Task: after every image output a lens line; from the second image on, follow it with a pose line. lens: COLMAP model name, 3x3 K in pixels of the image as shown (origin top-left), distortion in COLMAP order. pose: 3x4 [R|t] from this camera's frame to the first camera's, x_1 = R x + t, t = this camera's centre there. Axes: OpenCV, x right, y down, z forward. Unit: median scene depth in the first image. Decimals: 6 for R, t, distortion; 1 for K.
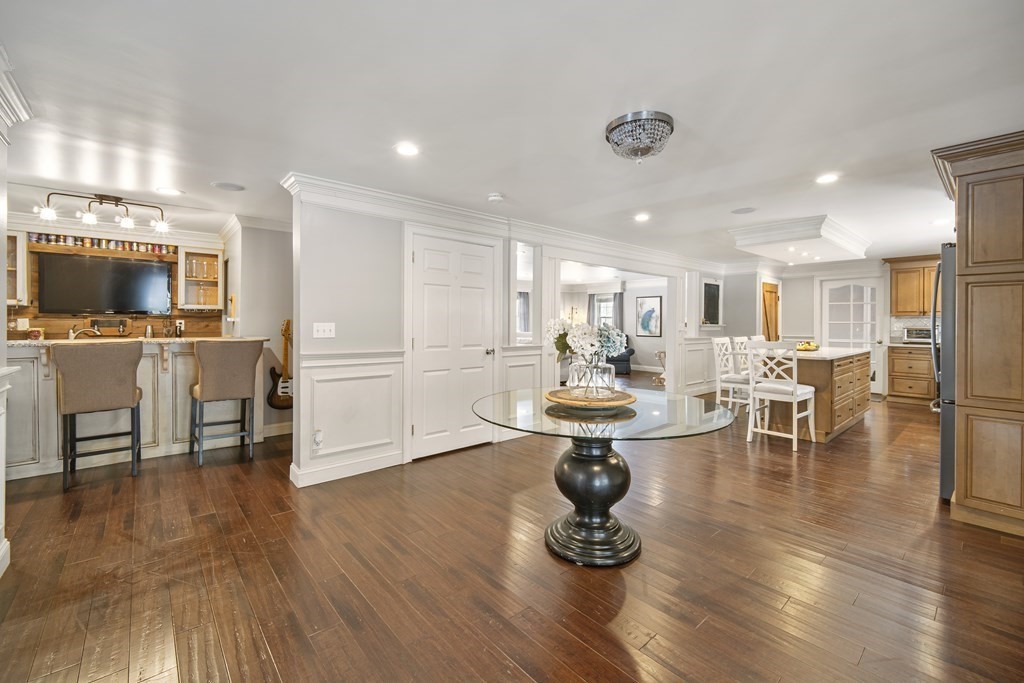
lens RADIAL K [[424.7, 0, 521.9], [0, 424.7, 321.2], [0, 0, 1]] dist [0.000803, -0.000915]
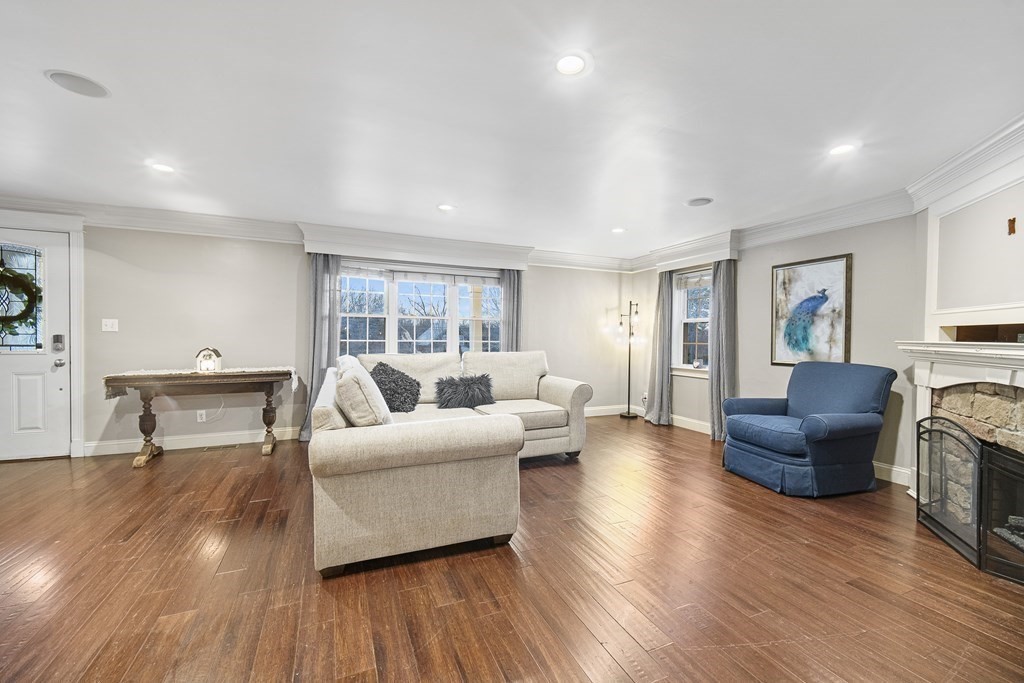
lens RADIAL K [[416.3, 0, 513.5], [0, 416.3, 340.7], [0, 0, 1]] dist [-0.000013, 0.000003]
pose [[0.948325, 0.004049, -0.317274, 0.162564], [-0.000857, 0.999948, 0.010201, 0.008915], [0.317299, -0.009402, 0.948279, 0.549685]]
